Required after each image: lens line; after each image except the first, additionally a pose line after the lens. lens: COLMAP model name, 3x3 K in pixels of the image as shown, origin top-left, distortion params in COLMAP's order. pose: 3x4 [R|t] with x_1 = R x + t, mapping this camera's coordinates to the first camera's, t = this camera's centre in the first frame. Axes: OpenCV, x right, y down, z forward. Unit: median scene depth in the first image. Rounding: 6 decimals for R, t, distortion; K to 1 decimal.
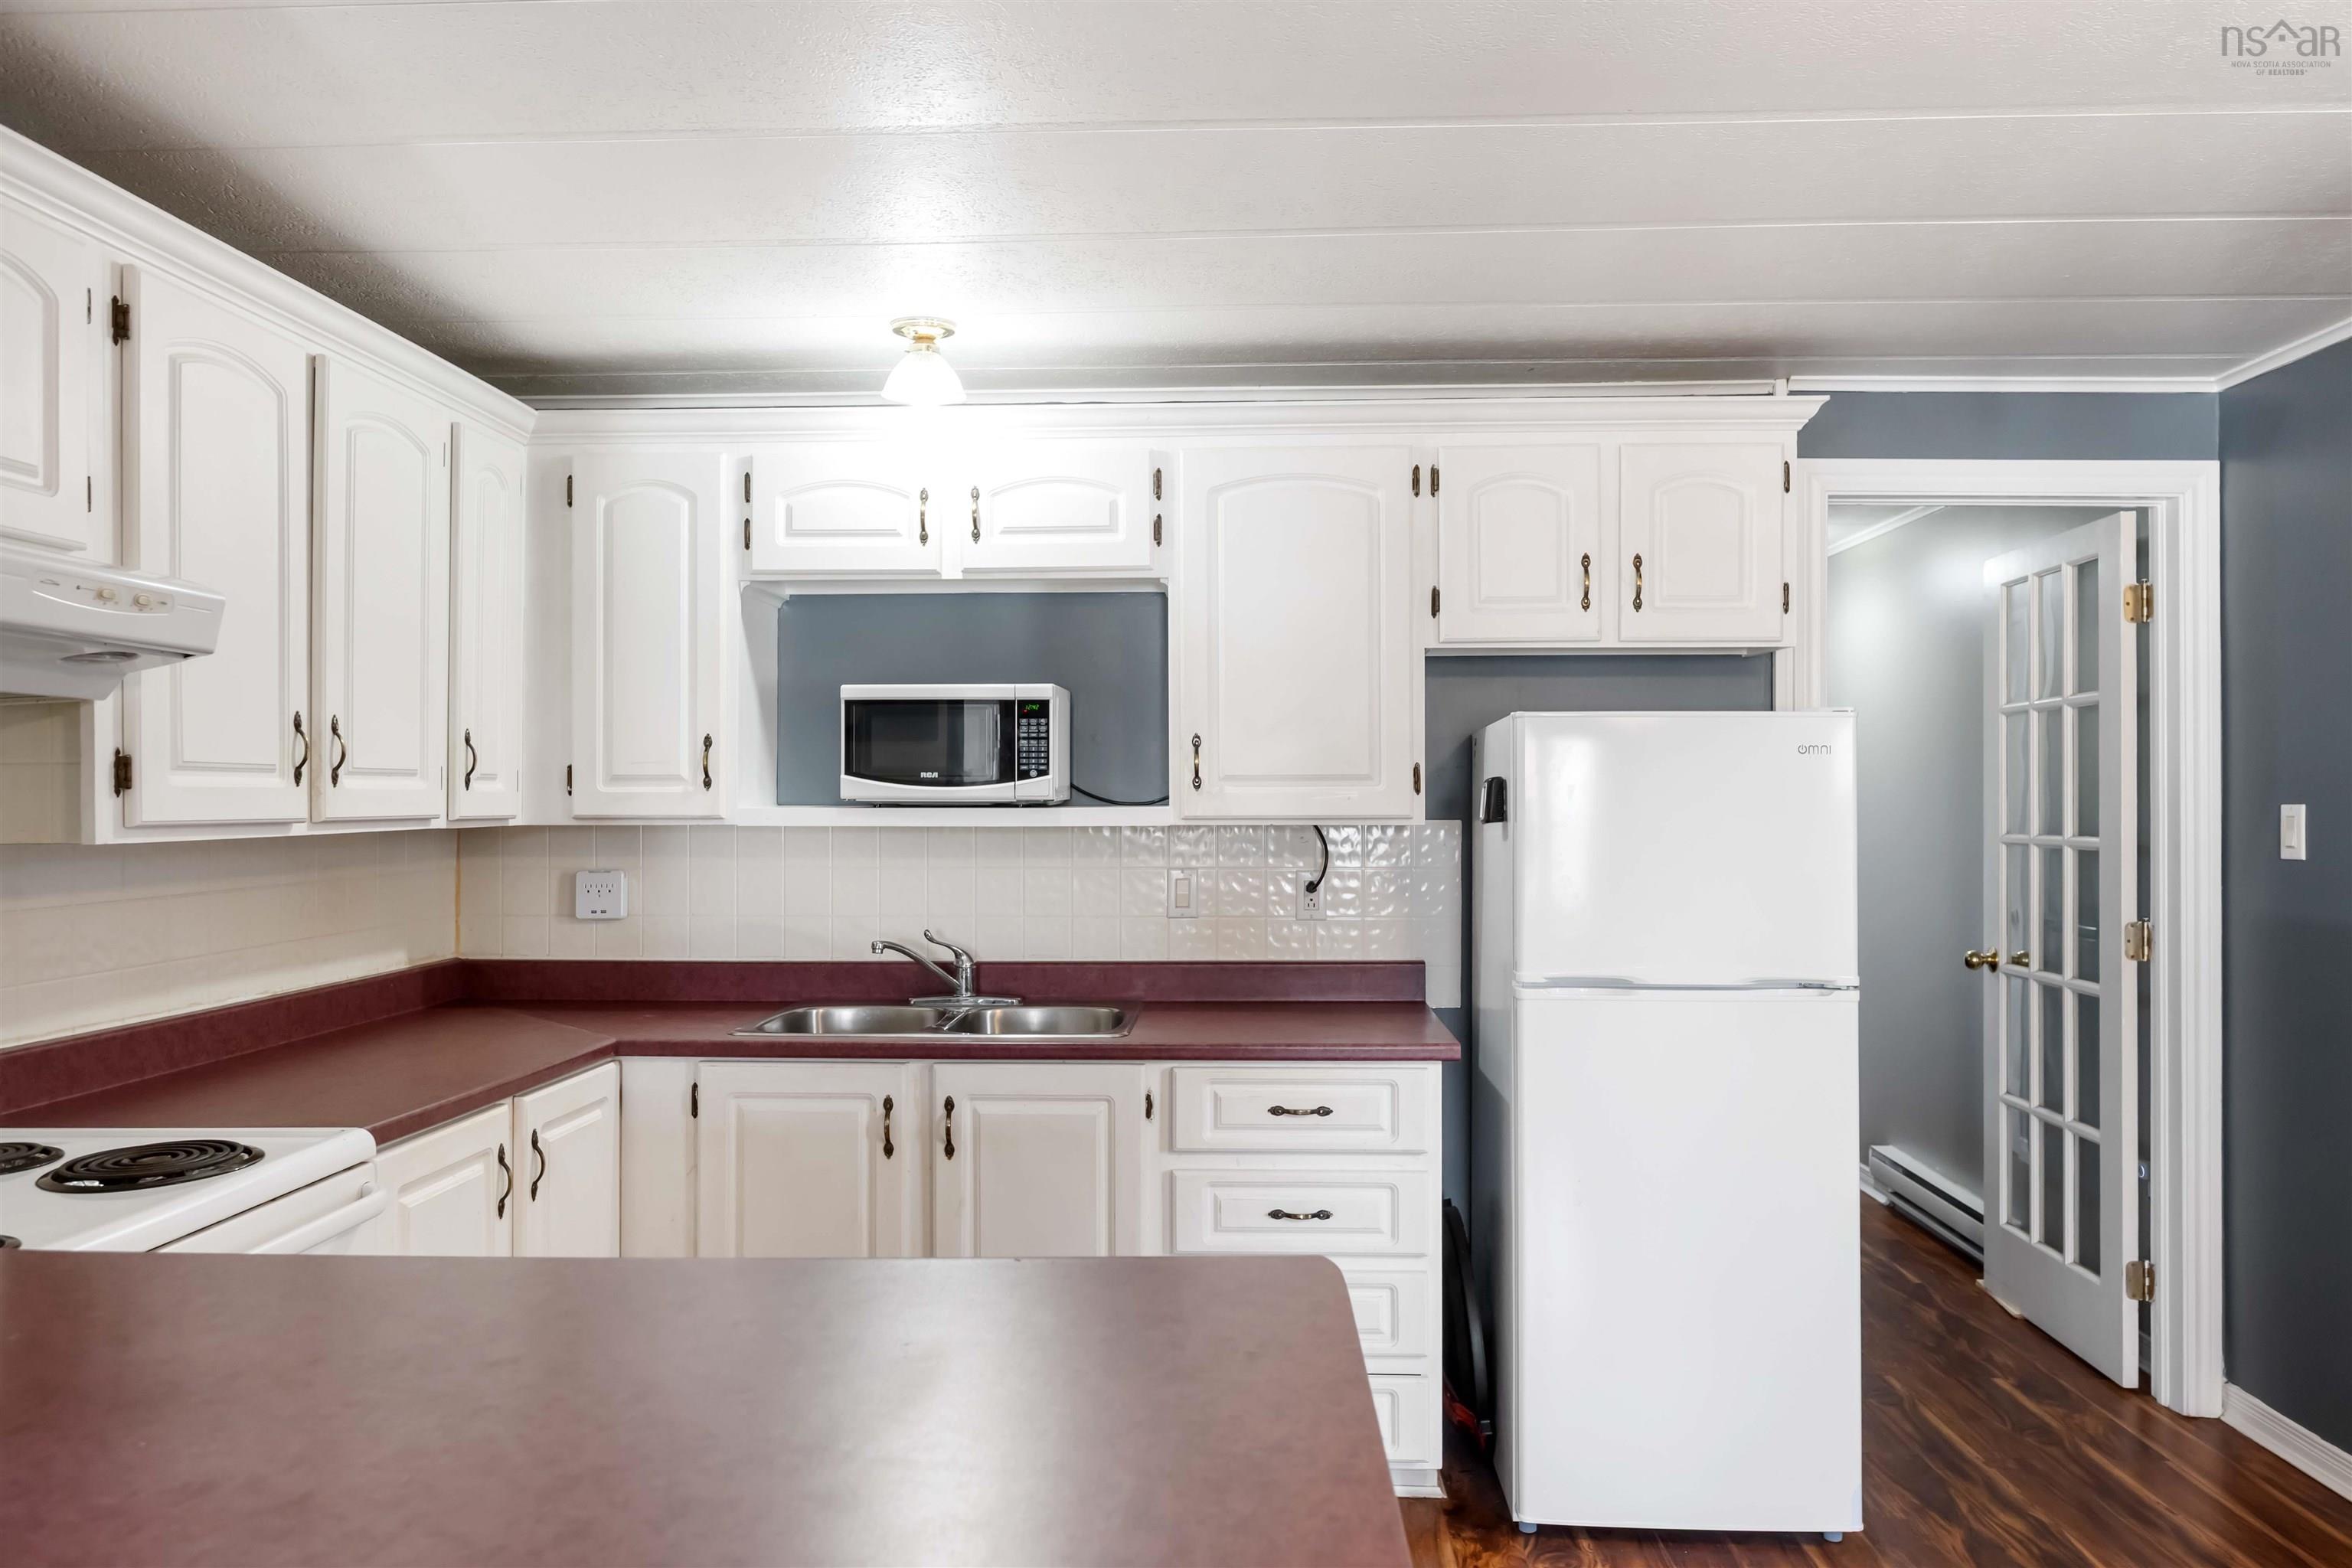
lens RADIAL K [[1603.8, 0, 1181.6], [0, 1603.8, 791.1], [0, 0, 1]] dist [-0.001917, -0.002069]
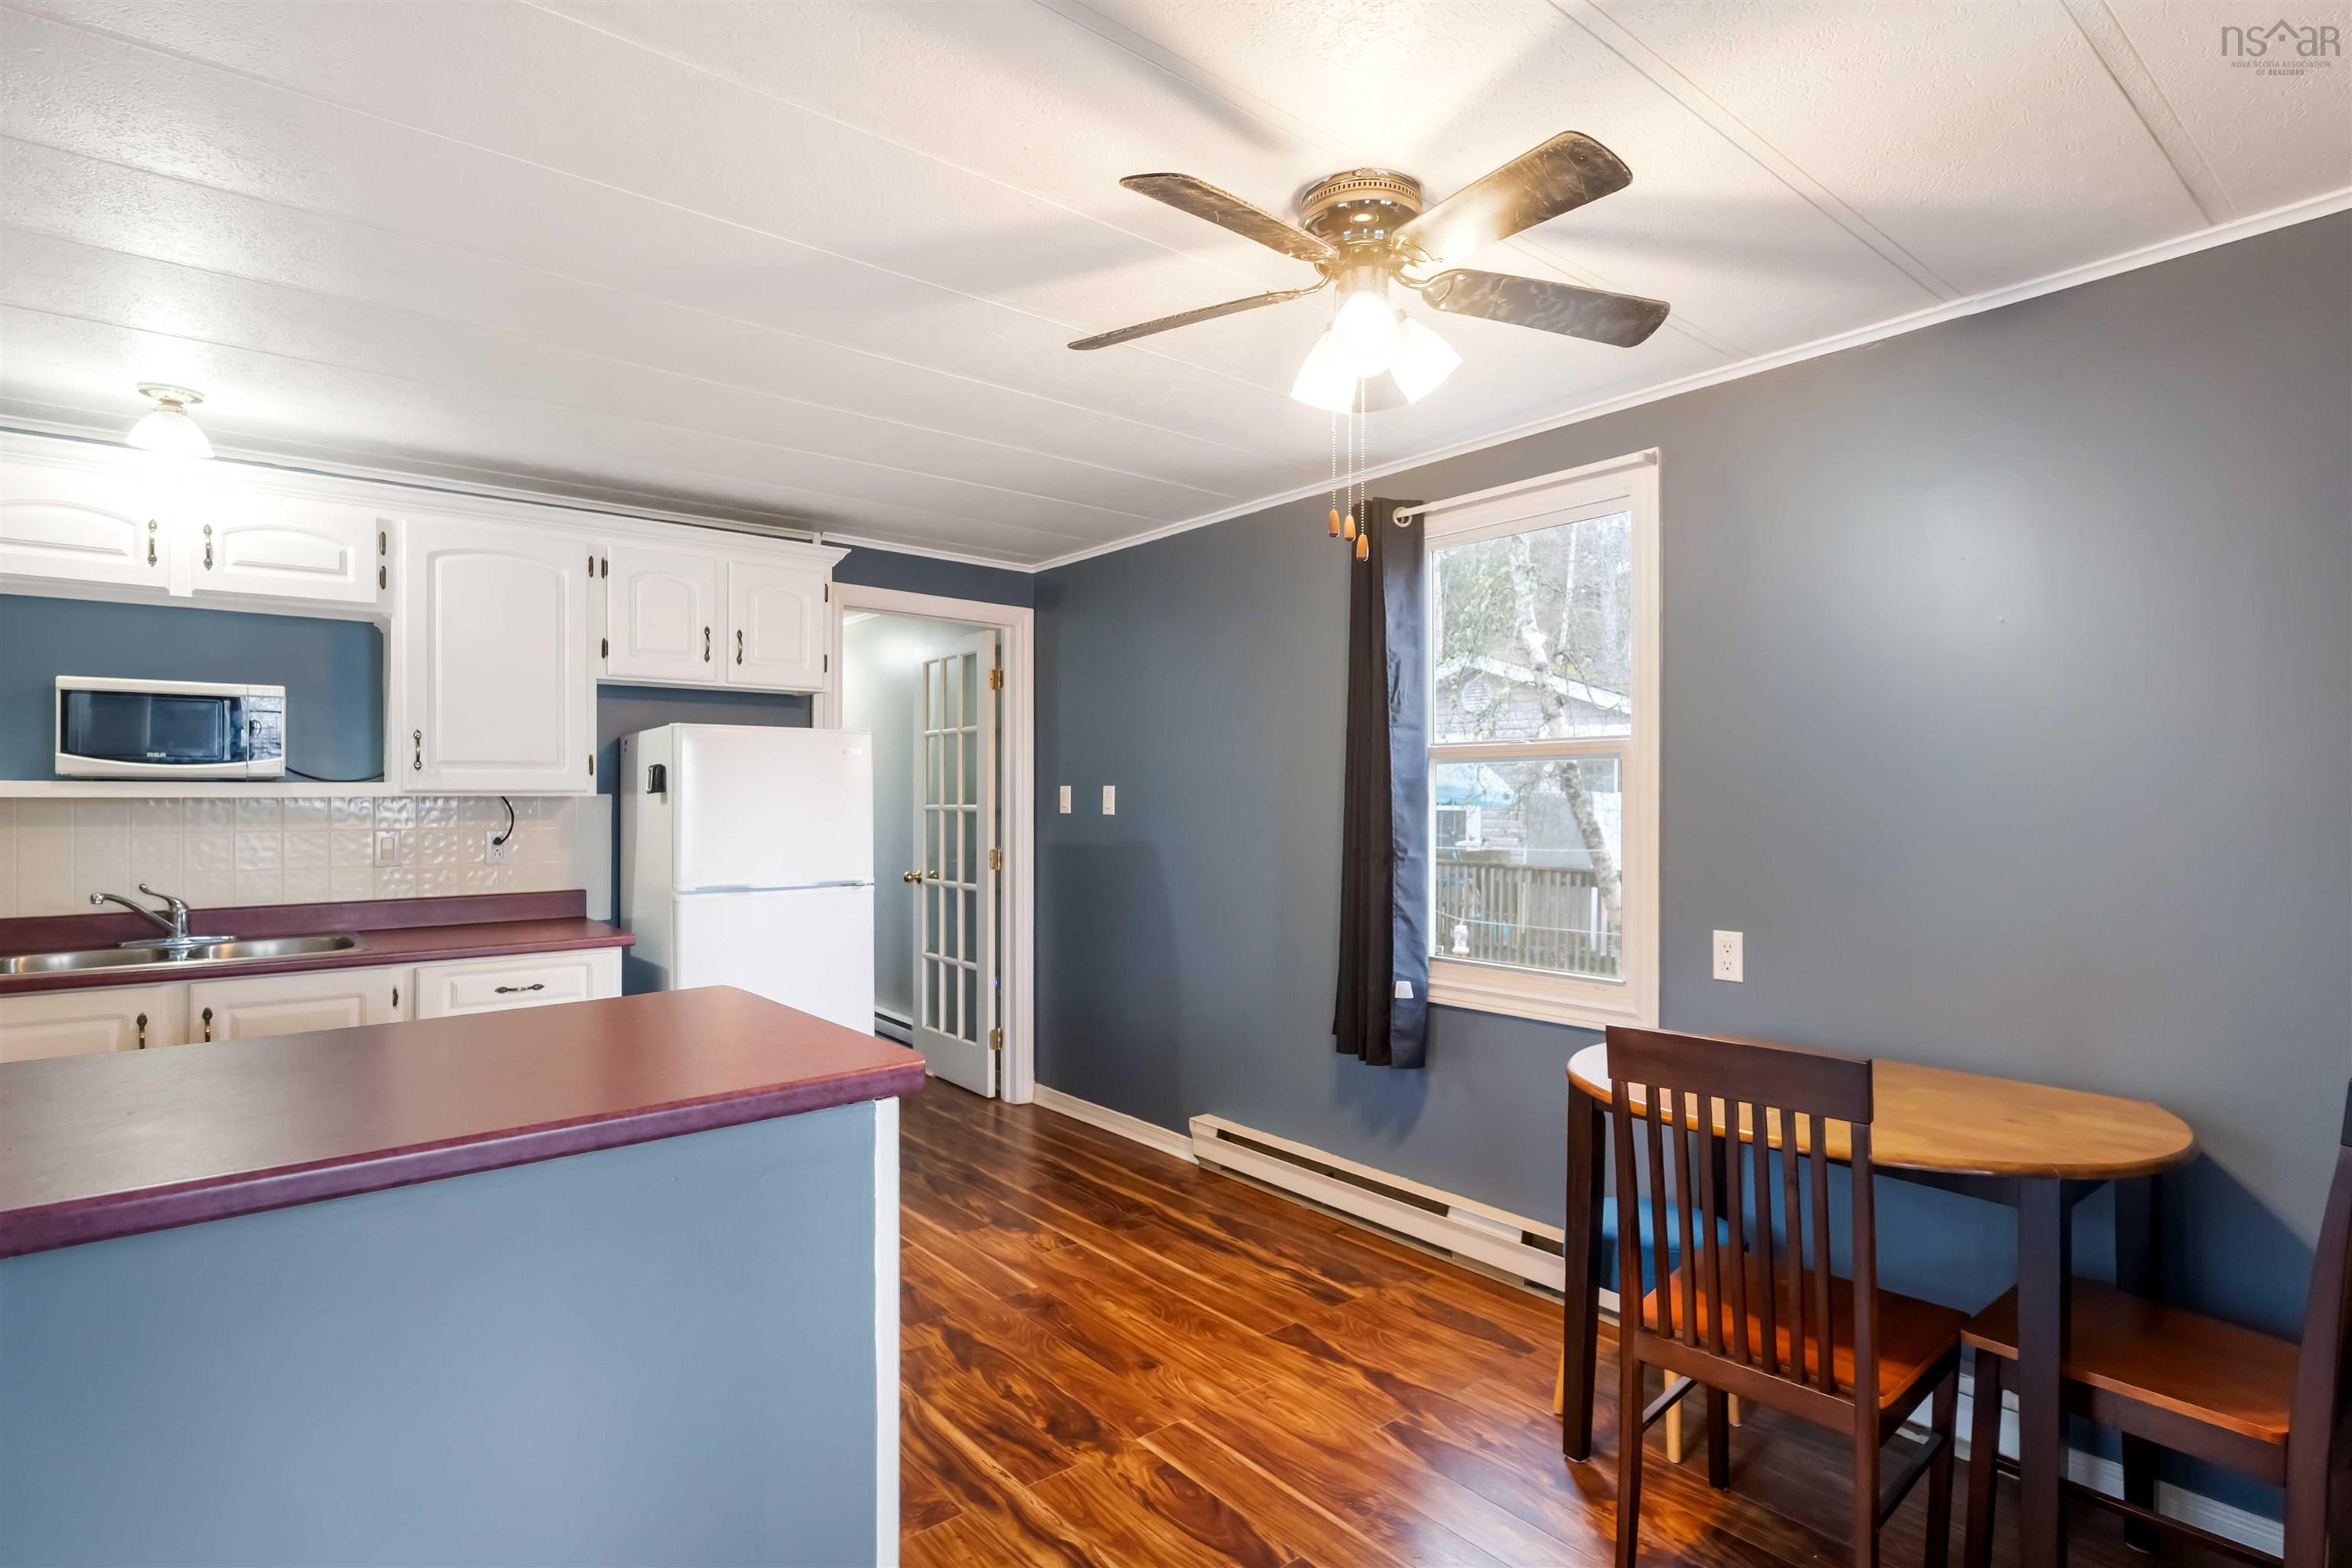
lens RADIAL K [[1166.5, 0, 1182.7], [0, 1166.5, 794.9], [0, 0, 1]] dist [-0.003208, -0.000623]
pose [[0.744146, 0.001311, 0.668016, -0.168343], [-0.004161, 0.999988, 0.002673, 0.014830], [-0.668004, -0.004768, 0.744142, -0.180364]]
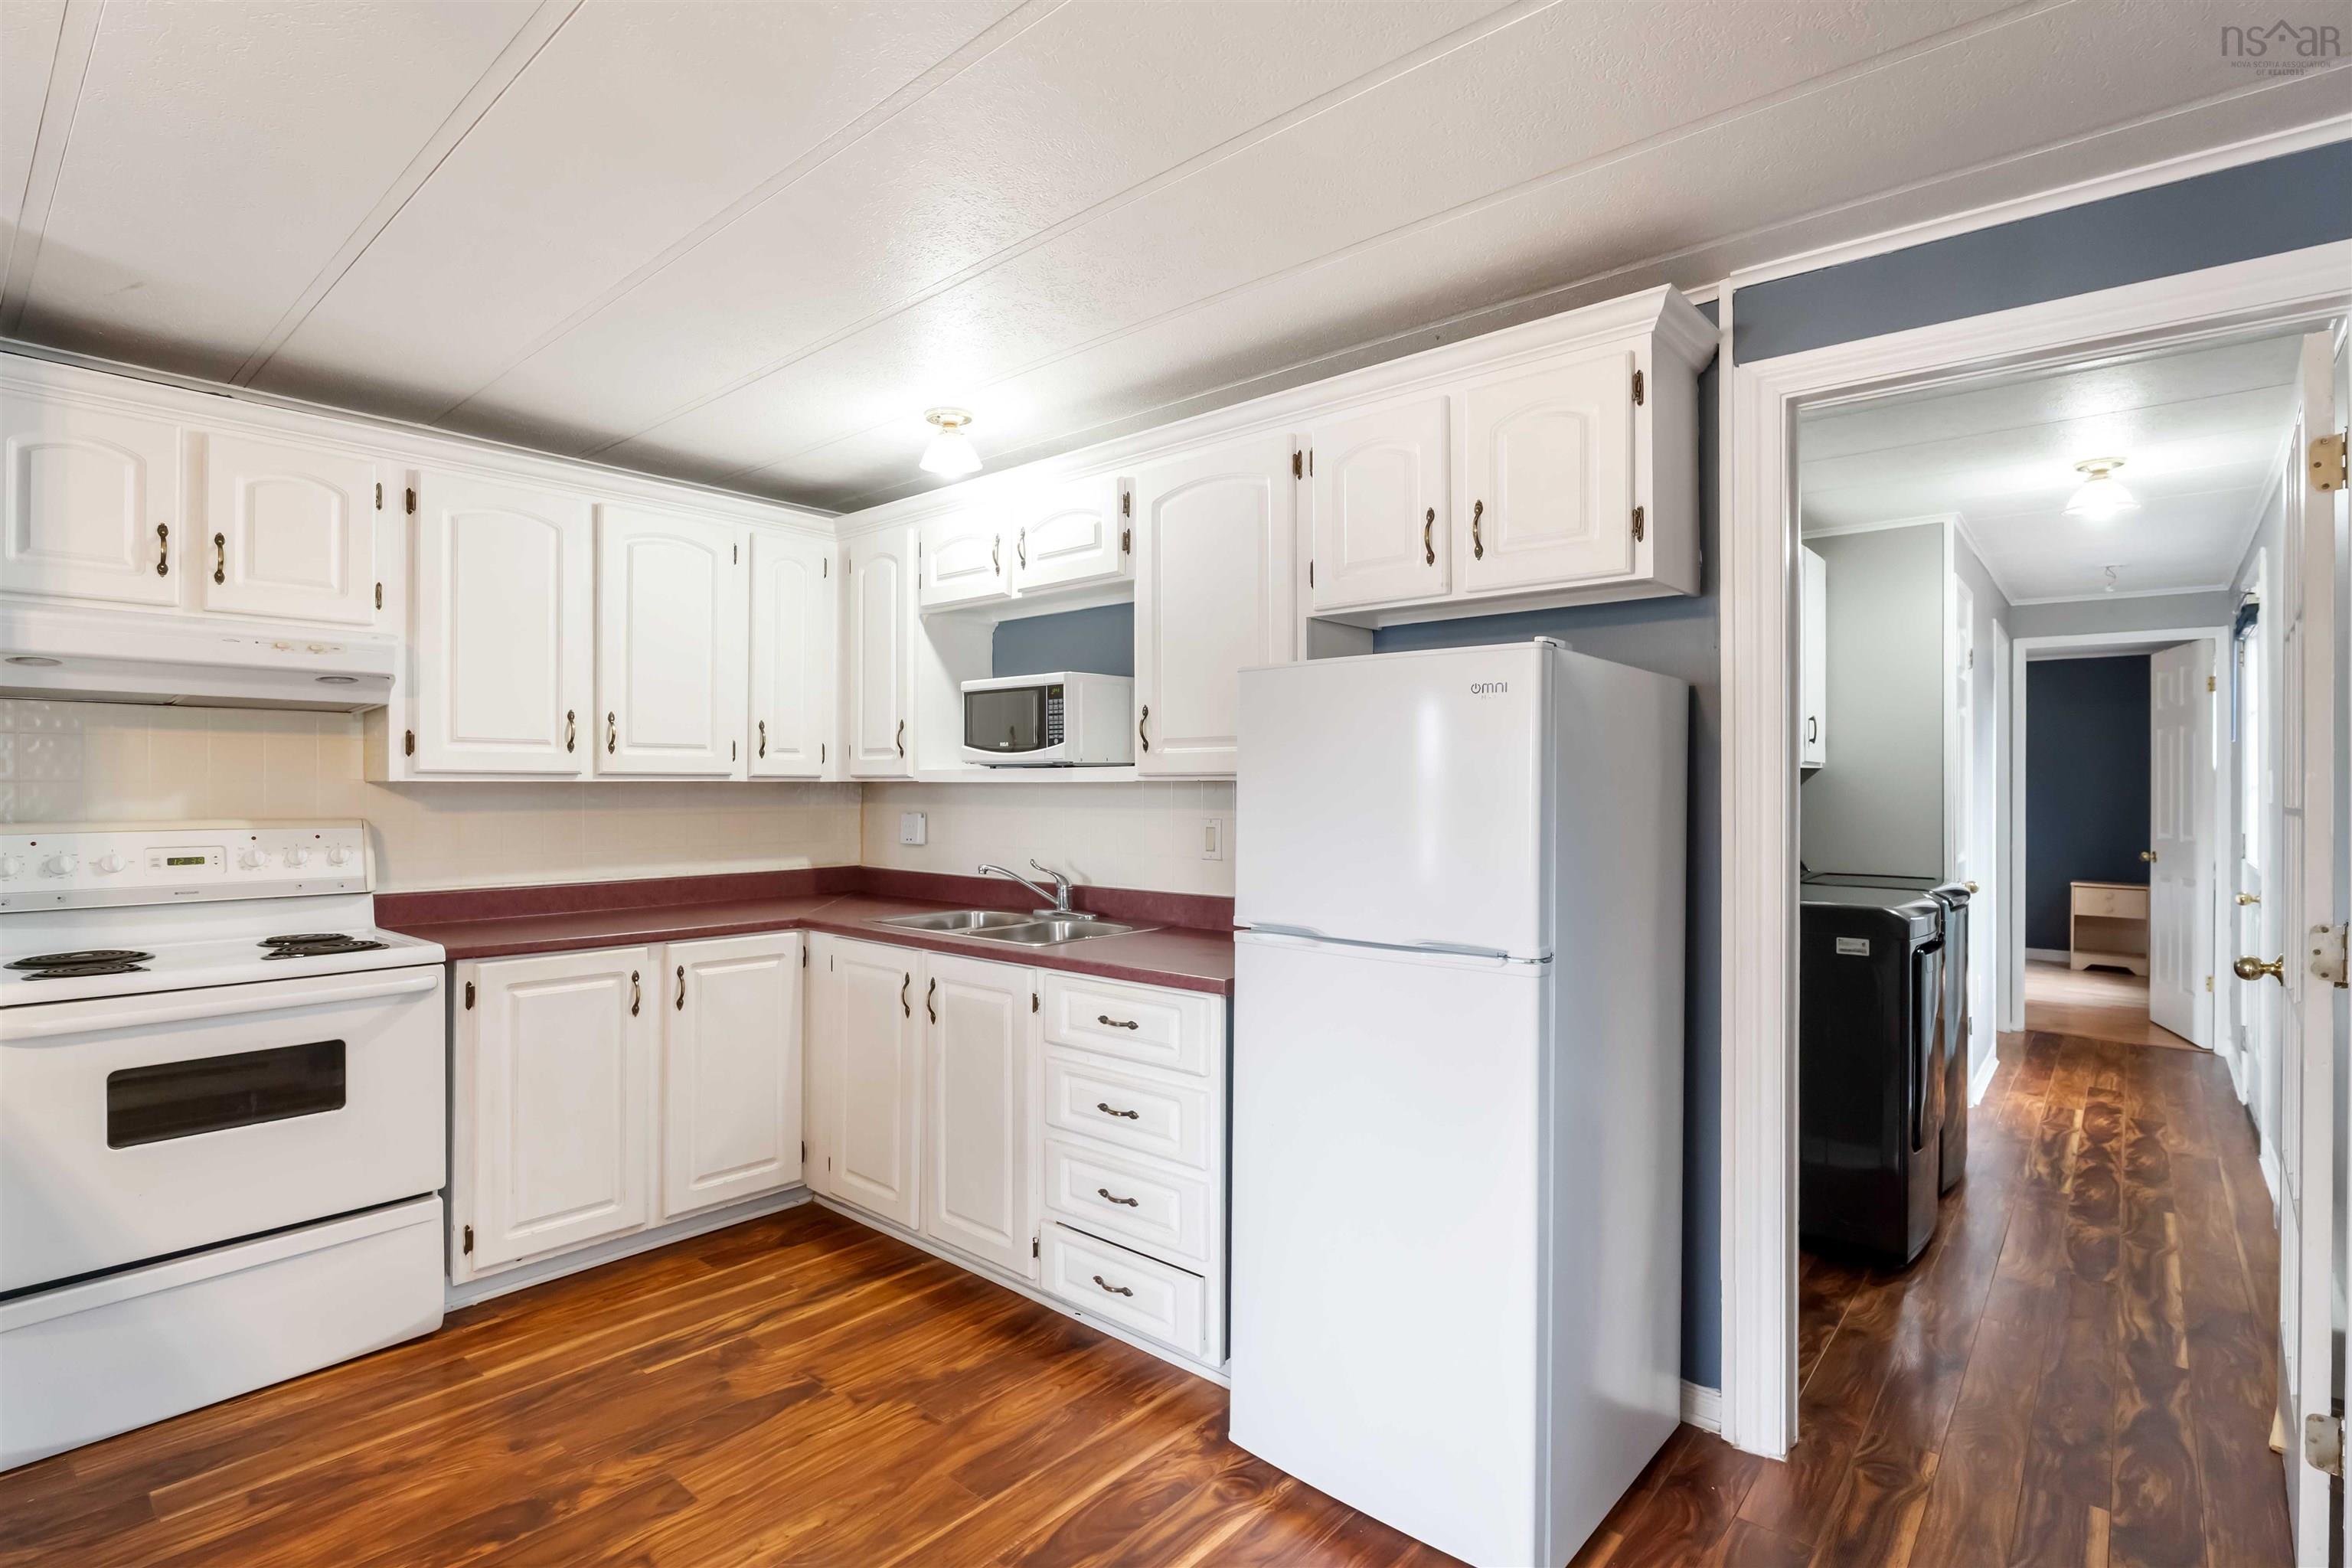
lens RADIAL K [[1119.5, 0, 1176.0], [0, 1119.5, 781.2], [0, 0, 1]] dist [-0.005834, -0.000625]
pose [[0.785126, -0.000605, -0.619335, 0.548589], [0.000186, 1.000000, -0.000742, 0.022145], [0.619336, 0.000467, 0.785126, 0.347236]]
